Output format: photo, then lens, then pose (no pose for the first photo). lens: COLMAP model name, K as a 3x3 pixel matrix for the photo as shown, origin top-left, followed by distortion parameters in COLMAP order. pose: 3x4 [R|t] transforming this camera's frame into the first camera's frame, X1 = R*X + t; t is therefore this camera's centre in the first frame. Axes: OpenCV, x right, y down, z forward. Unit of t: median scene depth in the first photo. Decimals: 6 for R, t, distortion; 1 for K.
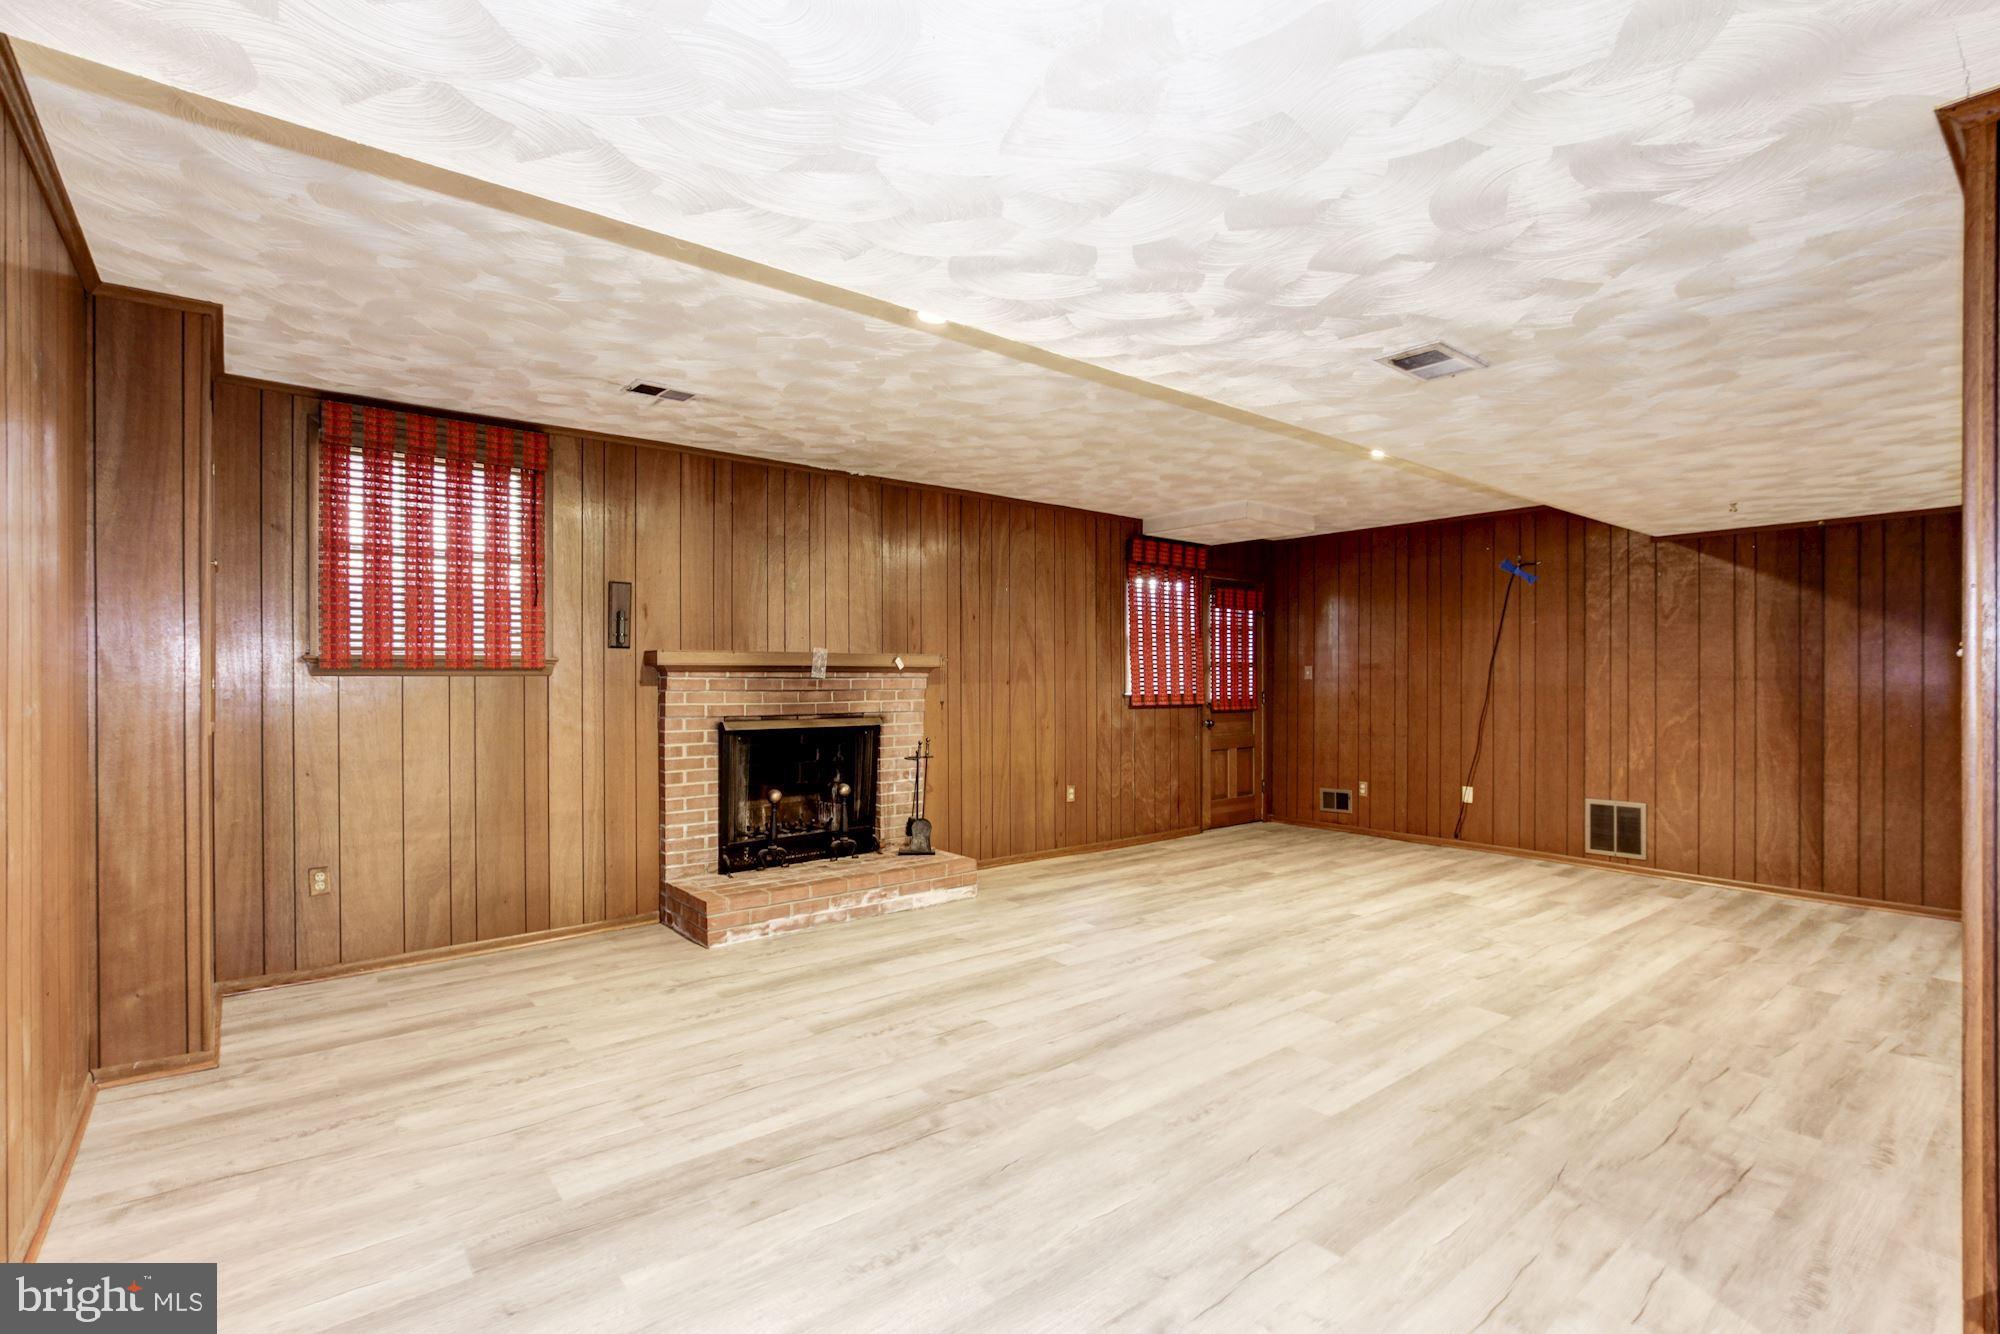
lens RADIAL K [[936.3, 0, 1002.7], [0, 936.3, 694.4], [0, 0, 1]] dist [-0.012699, 0.000472]
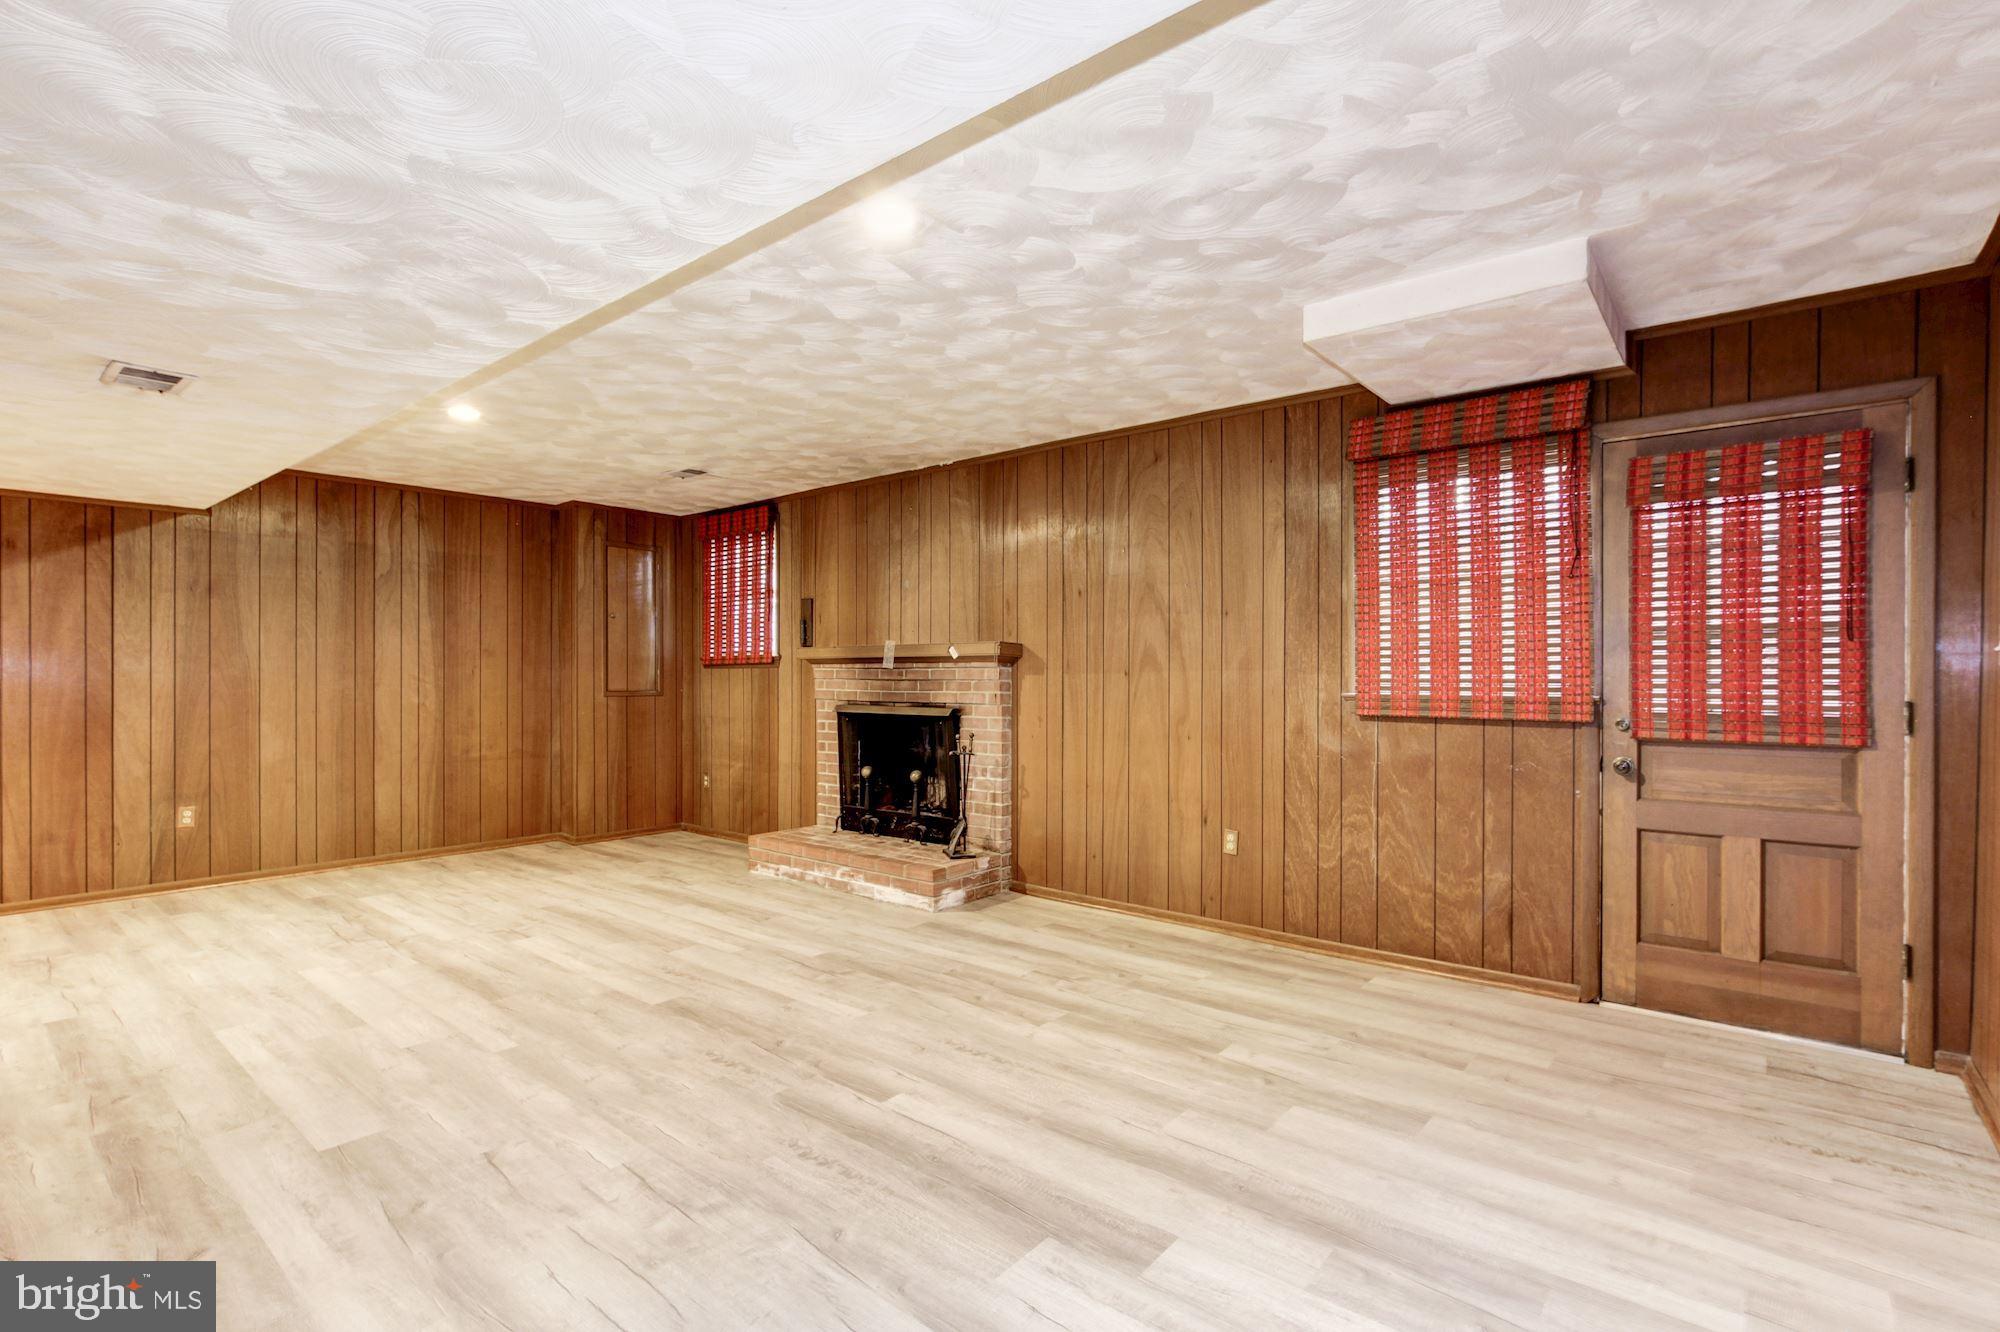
lens RADIAL K [[936.3, 0, 1002.7], [0, 936.3, 693.4], [0, 0, 1]] dist [-0.012699, 0.000472]
pose [[0.183622, 0.020965, -0.982773, 0.906373], [-0.015748, 0.999707, 0.018384, -0.010858], [0.982871, 0.012101, 0.183898, 0.946347]]
